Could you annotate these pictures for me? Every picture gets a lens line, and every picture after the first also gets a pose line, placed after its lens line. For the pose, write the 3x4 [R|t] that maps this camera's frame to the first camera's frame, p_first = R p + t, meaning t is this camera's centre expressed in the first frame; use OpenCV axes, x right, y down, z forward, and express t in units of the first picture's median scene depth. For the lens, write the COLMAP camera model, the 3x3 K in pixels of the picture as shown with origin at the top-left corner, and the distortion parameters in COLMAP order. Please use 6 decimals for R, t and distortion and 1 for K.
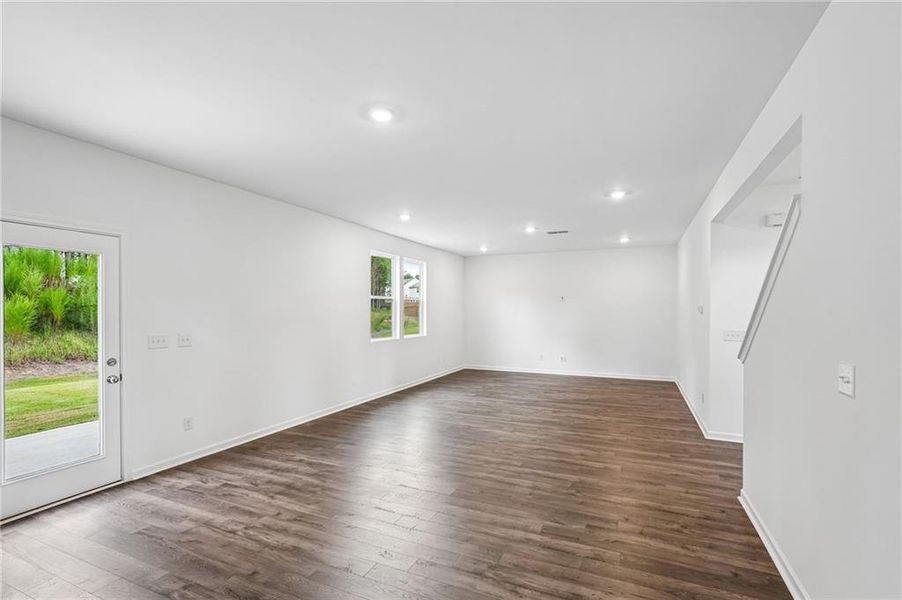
lens RADIAL K [[412.3, 0, 455.6], [0, 412.3, 316.0], [0, 0, 1]] dist [-0.005931, -0.000013]
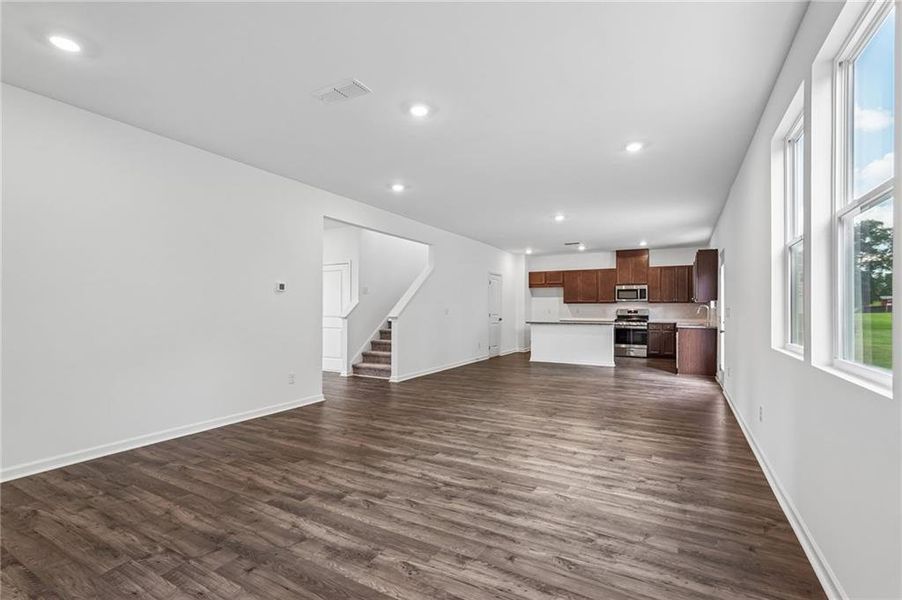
lens RADIAL K [[412.1, 0, 450.9], [0, 412.1, 303.0], [0, 0, 1]] dist [-0.012166, 0.009080]
pose [[-0.995264, 0.000060, 0.097204, 0.132800], [-0.000282, 0.999994, -0.003509, 0.024598], [-0.097204, -0.003520, -0.995258, 2.054948]]
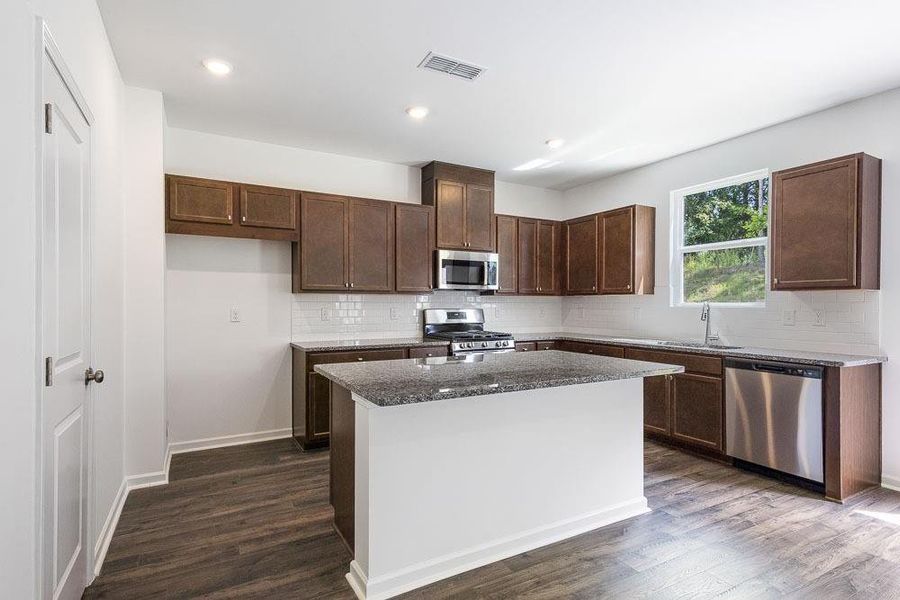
lens RADIAL K [[447.5, 0, 450.0], [0, 447.5, 300.0], [0, 0, 1]] dist [-0.002258, 0.000041]
pose [[-0.604749, -0.007513, -0.796380, 0.208703], [-0.012101, 0.999927, -0.000244, 0.029322], [0.796324, 0.009490, -0.604796, 0.314941]]
